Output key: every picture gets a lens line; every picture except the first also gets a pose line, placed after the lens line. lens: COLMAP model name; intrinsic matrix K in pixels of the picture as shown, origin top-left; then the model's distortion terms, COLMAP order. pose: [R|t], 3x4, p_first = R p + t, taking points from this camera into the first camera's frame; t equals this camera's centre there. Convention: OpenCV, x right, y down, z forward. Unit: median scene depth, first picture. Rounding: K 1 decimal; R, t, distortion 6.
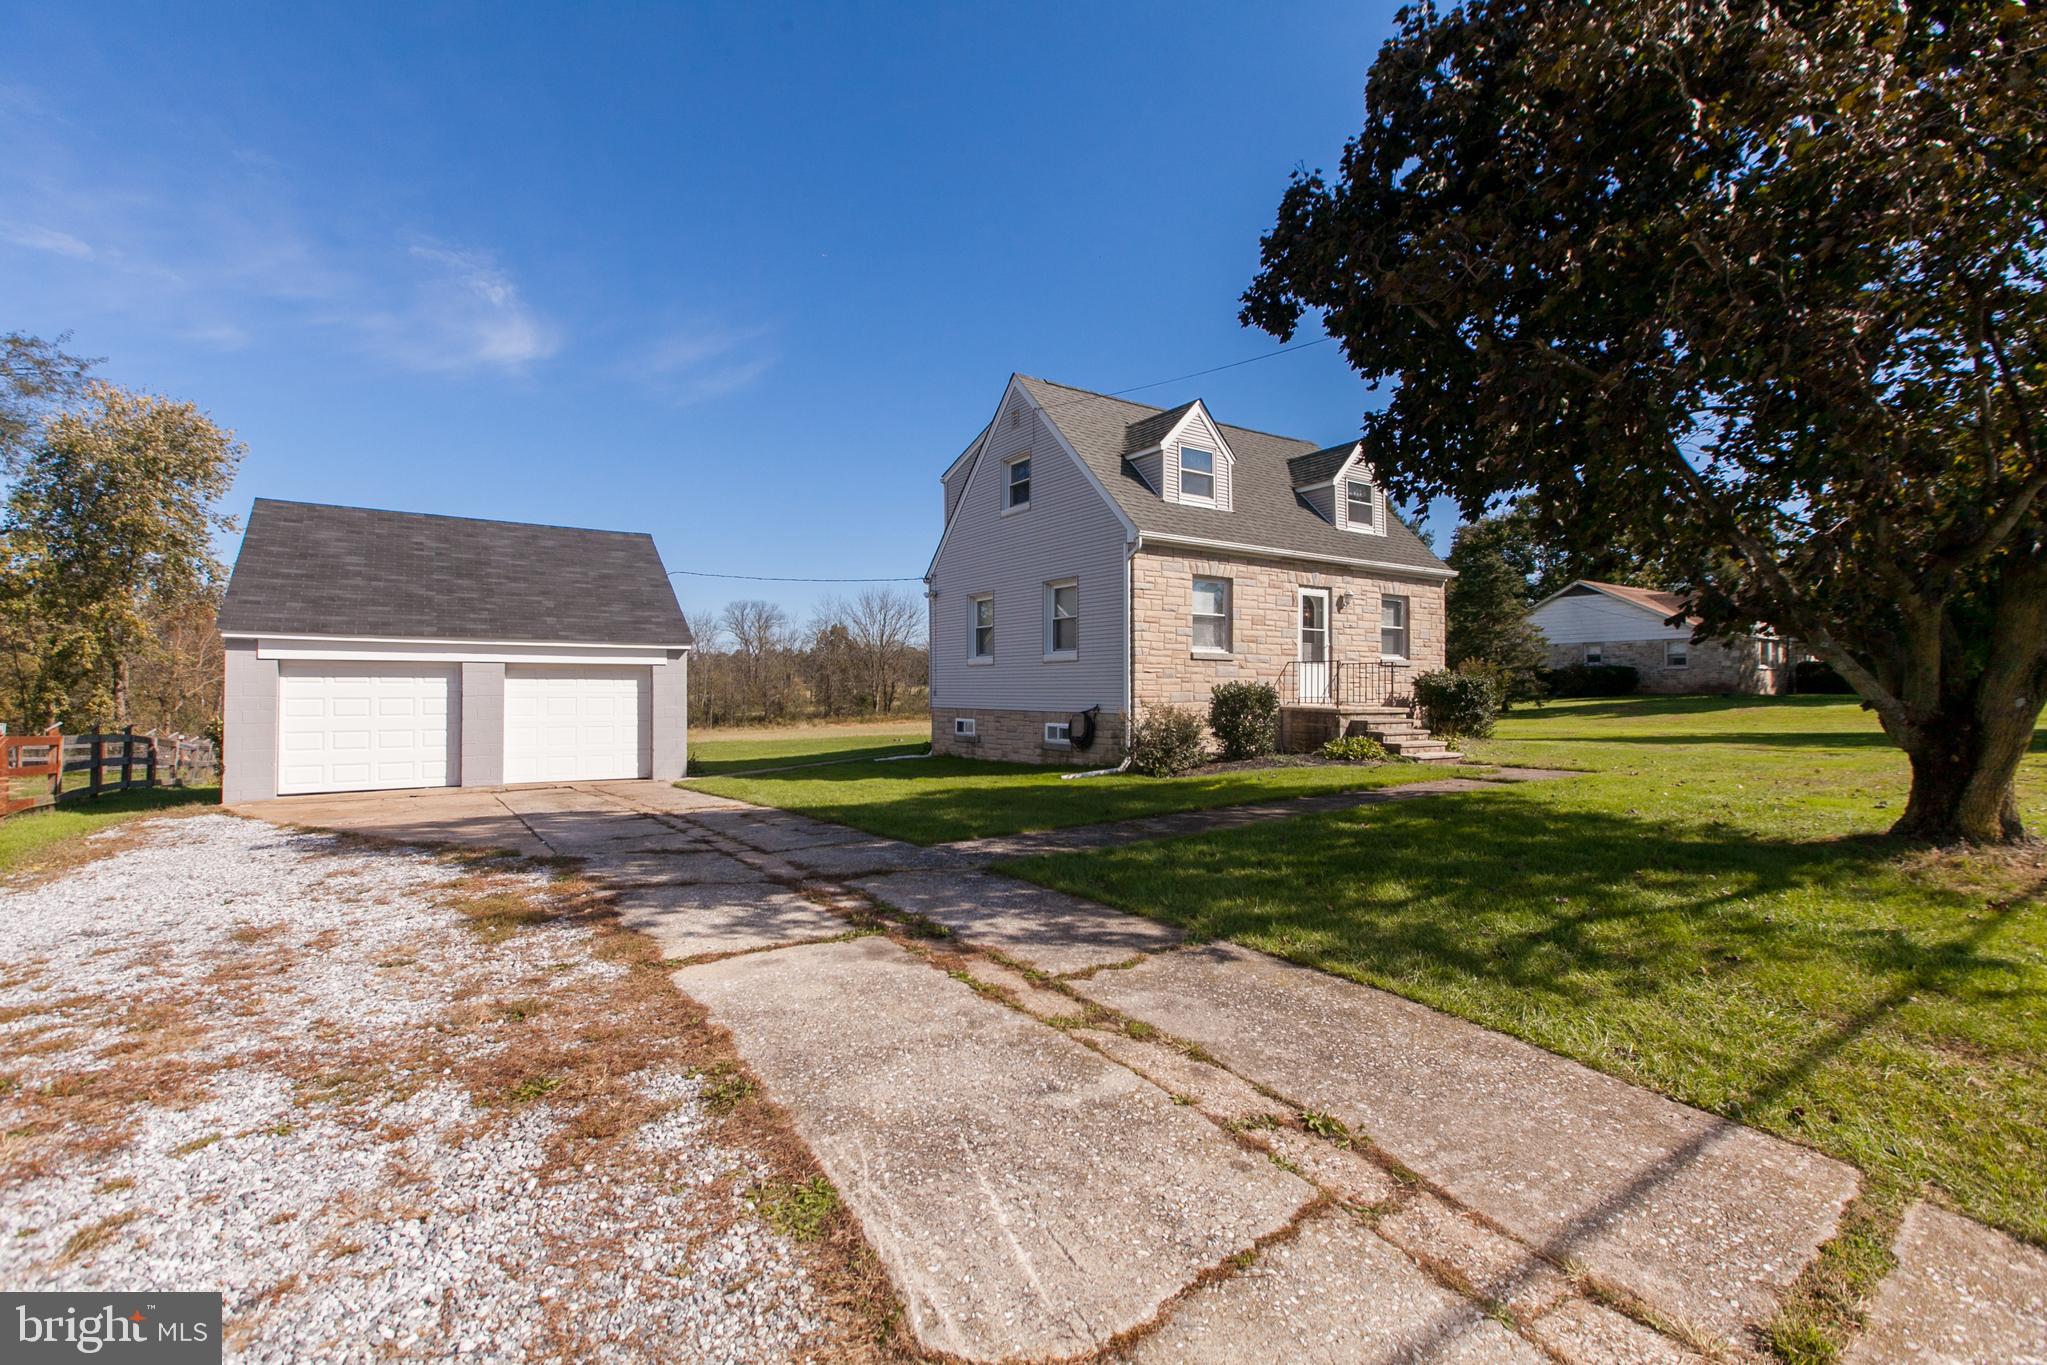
lens RADIAL K [[900.5, 0, 1022.4], [0, 900.5, 689.1], [0, 0, 1]] dist [0.002163, 0.001278]
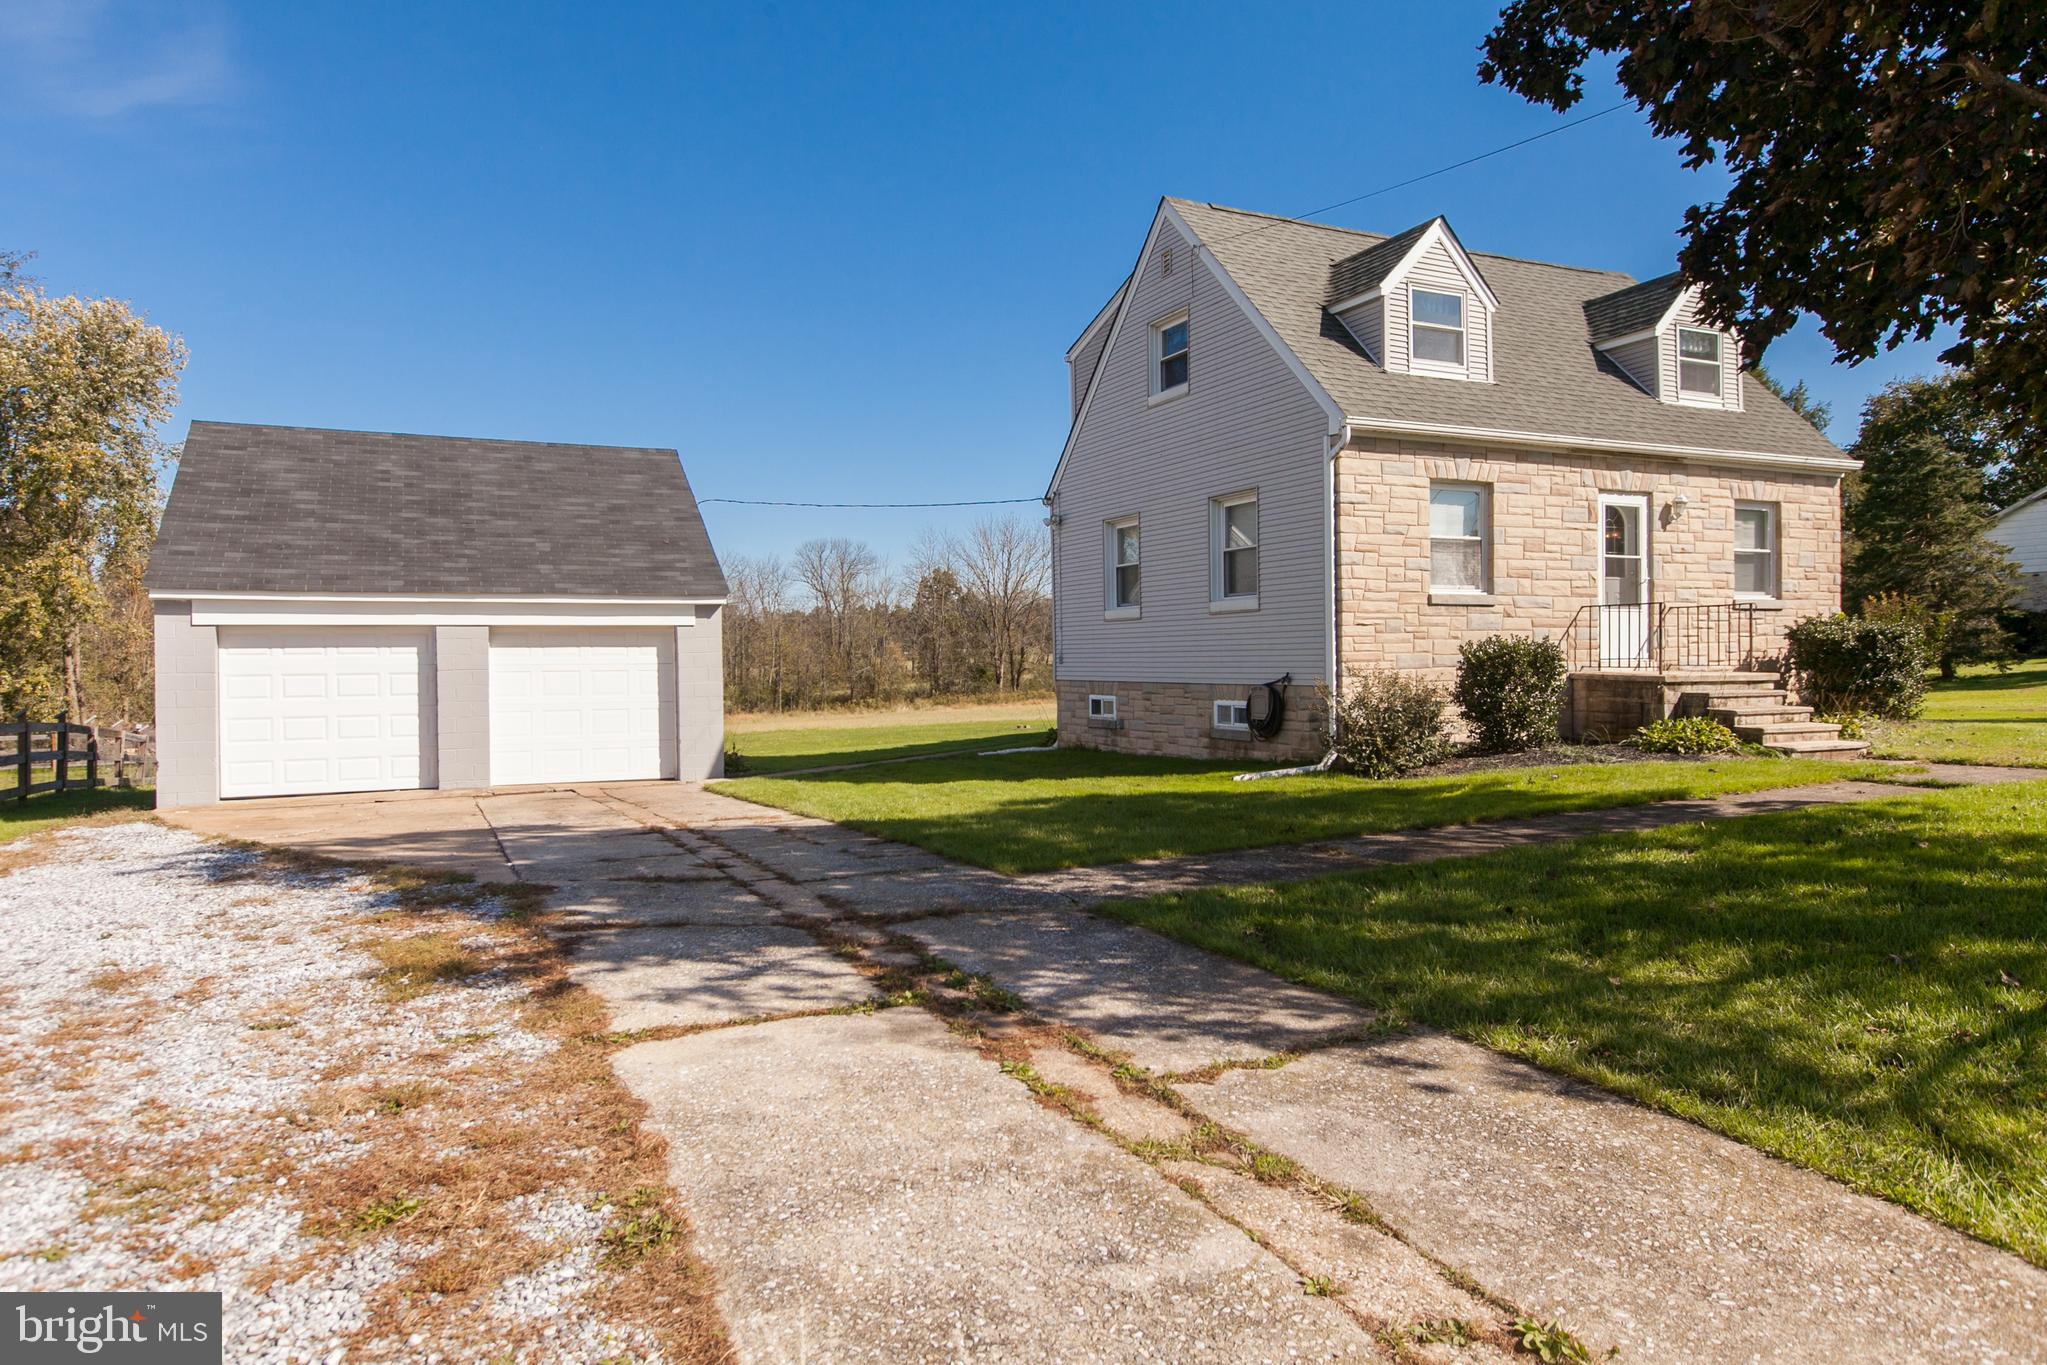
lens RADIAL K [[1256.3, 0, 1020.3], [0, 1256.3, 678.2], [0, 0, 1]] dist [0.003067, -0.005190]
pose [[0.989127, -0.009815, -0.146733, 0.021556], [0.012384, 0.999785, 0.016606, 0.002658], [0.146539, -0.018242, 0.989037, 0.022149]]
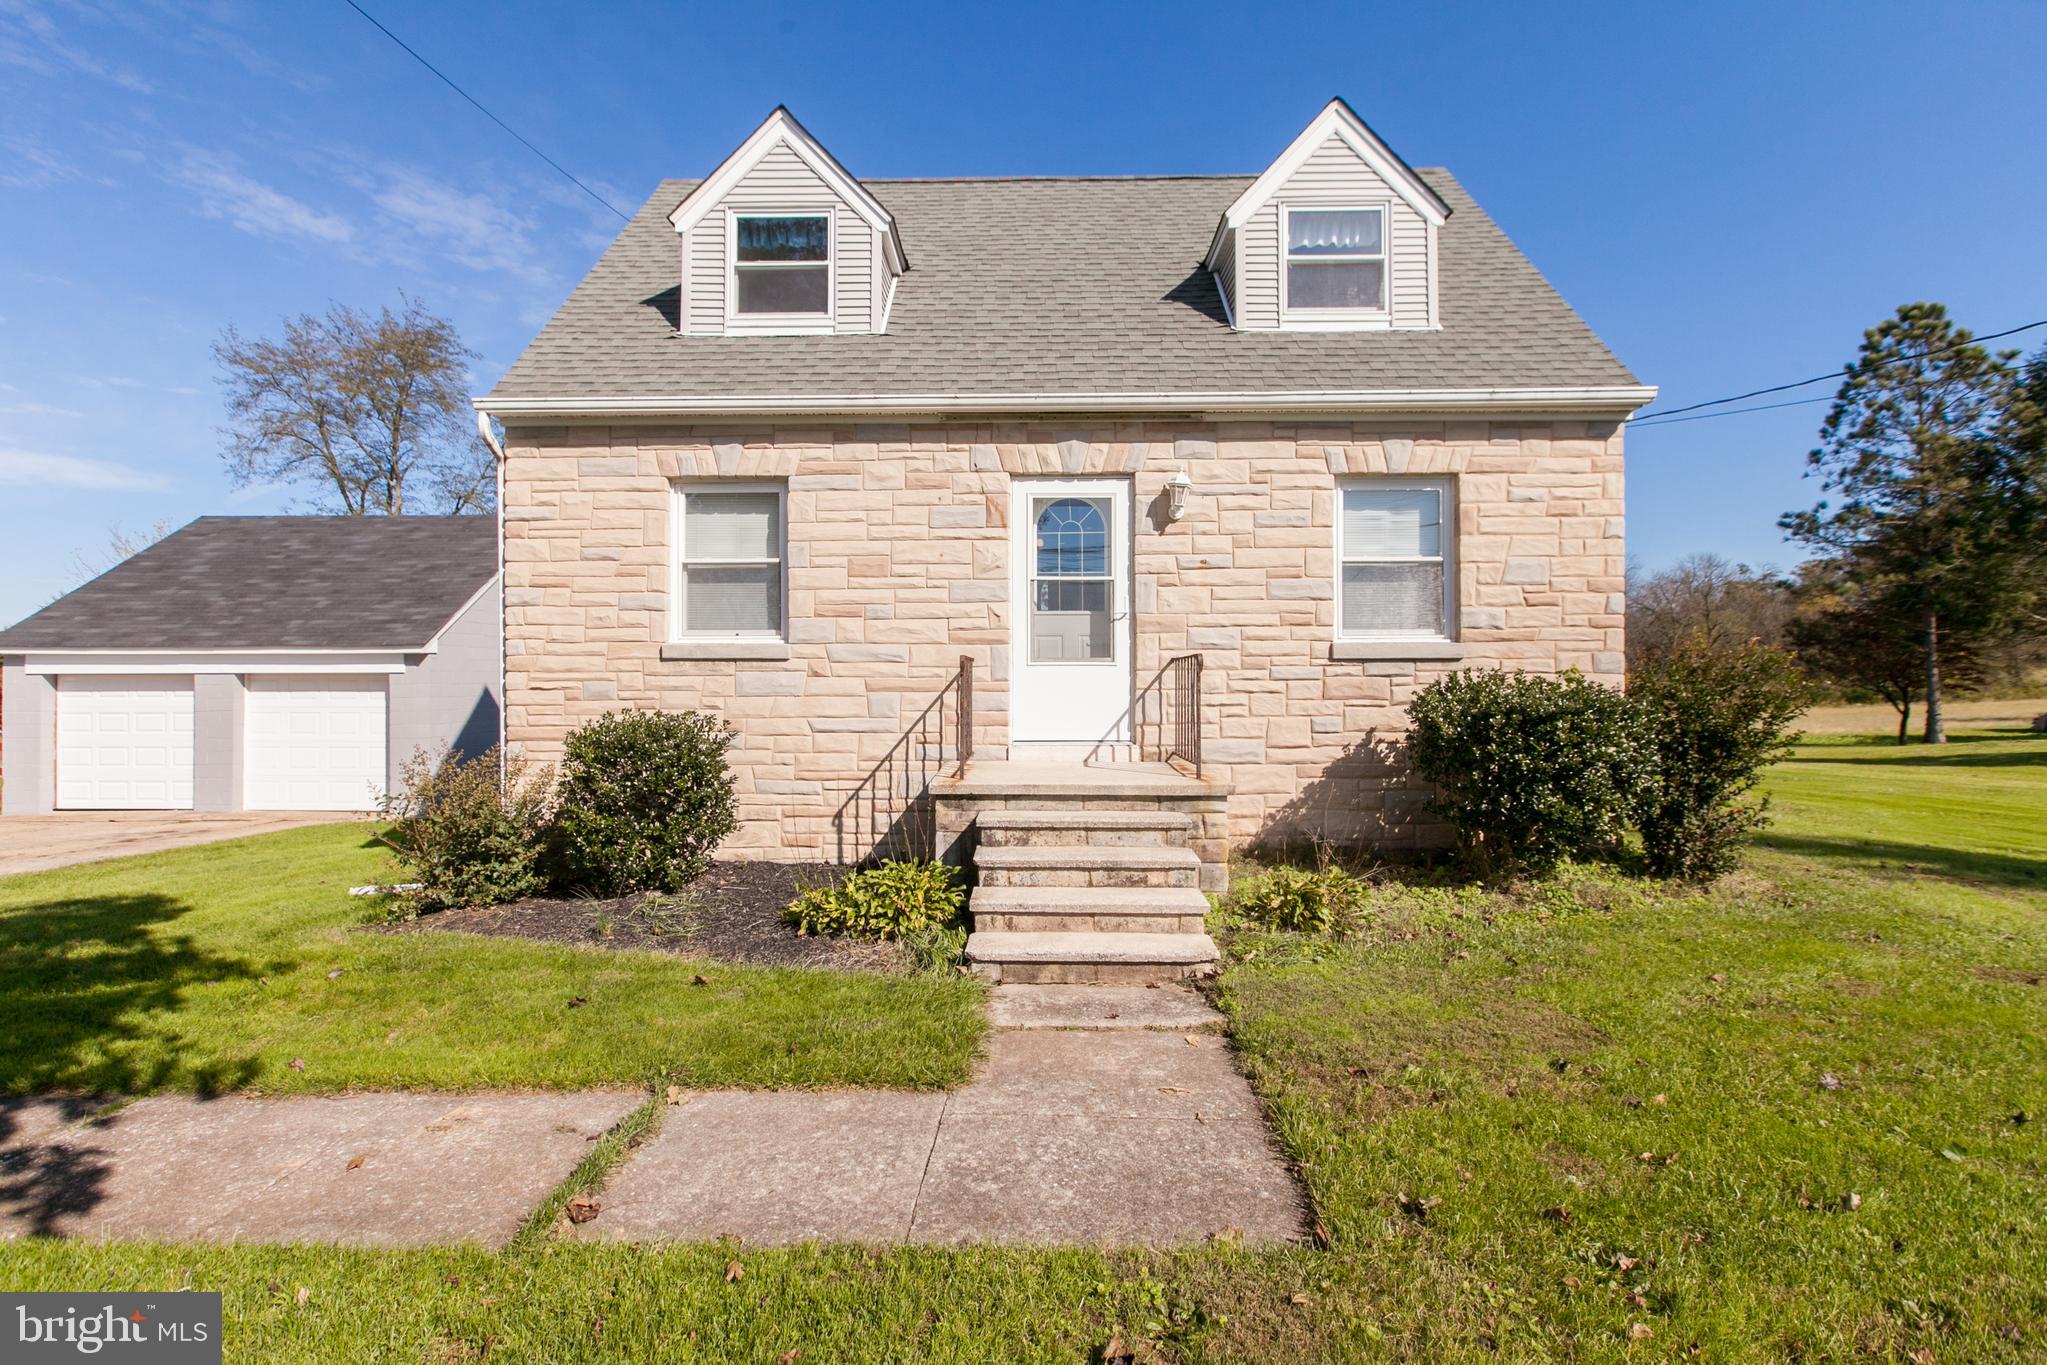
lens RADIAL K [[969.0, 0, 1020.1], [0, 969.0, 678.4], [0, 0, 1]] dist [-0.006032, 0.000387]
pose [[0.821337, -0.003580, -0.570432, 0.605116], [0.004203, 0.999991, -0.000224, -0.021652], [0.570428, -0.002214, 0.821345, 0.670877]]
